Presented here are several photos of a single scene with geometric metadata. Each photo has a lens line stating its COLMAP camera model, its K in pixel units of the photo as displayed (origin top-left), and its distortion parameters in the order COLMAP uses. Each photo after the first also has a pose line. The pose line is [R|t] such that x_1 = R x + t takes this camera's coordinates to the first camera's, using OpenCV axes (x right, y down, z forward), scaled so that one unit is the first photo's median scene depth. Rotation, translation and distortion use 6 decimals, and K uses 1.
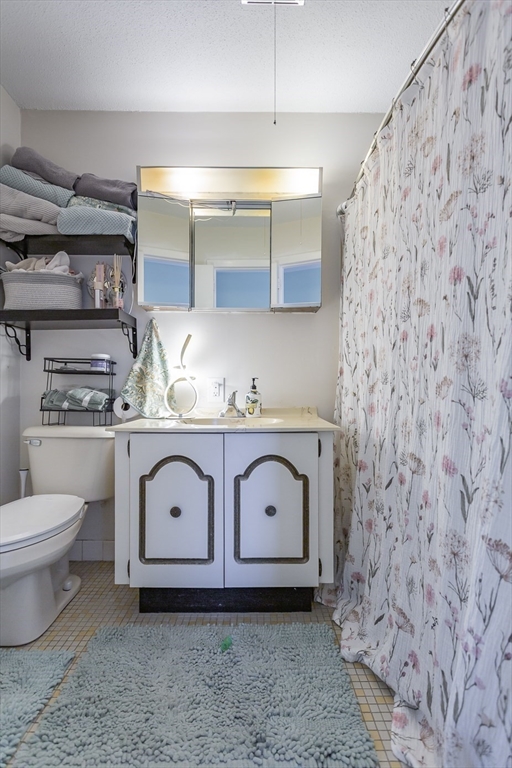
lens RADIAL K [[369.4, 0, 255.9], [0, 369.4, 383.3], [0, 0, 1]] dist [0.005590, 0.000904]
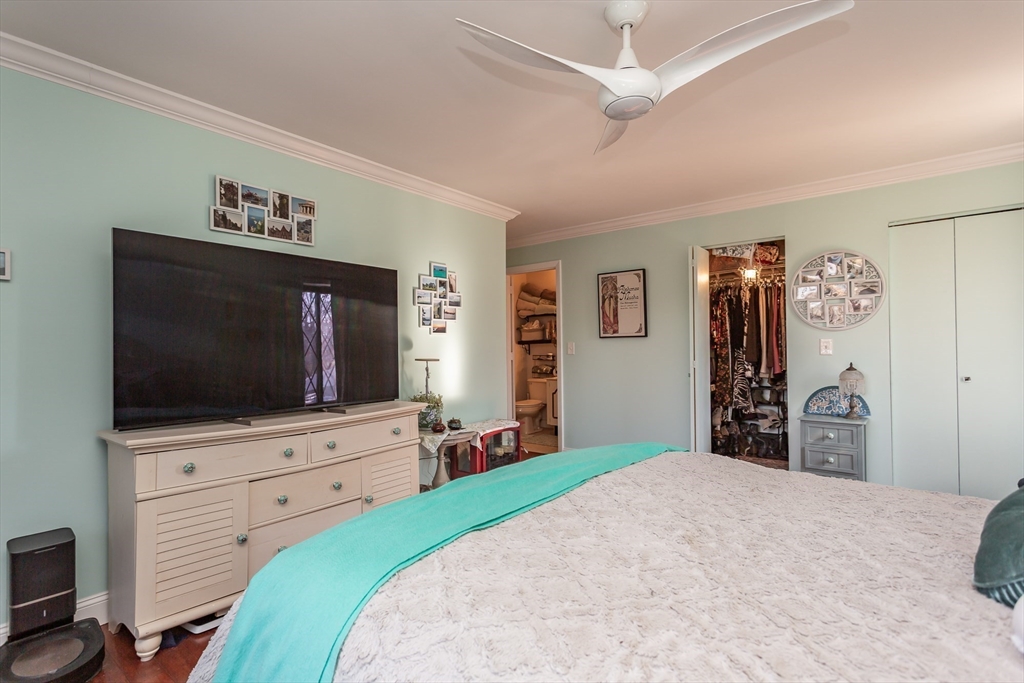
lens RADIAL K [[492.5, 0, 509.5], [0, 492.5, 339.7], [0, 0, 1]] dist [0.005590, 0.000904]
pose [[0.759884, -0.022003, -0.649687, 1.883407], [0.024190, 0.999692, -0.005563, -0.177883], [0.649609, -0.011488, 0.760182, -2.162756]]
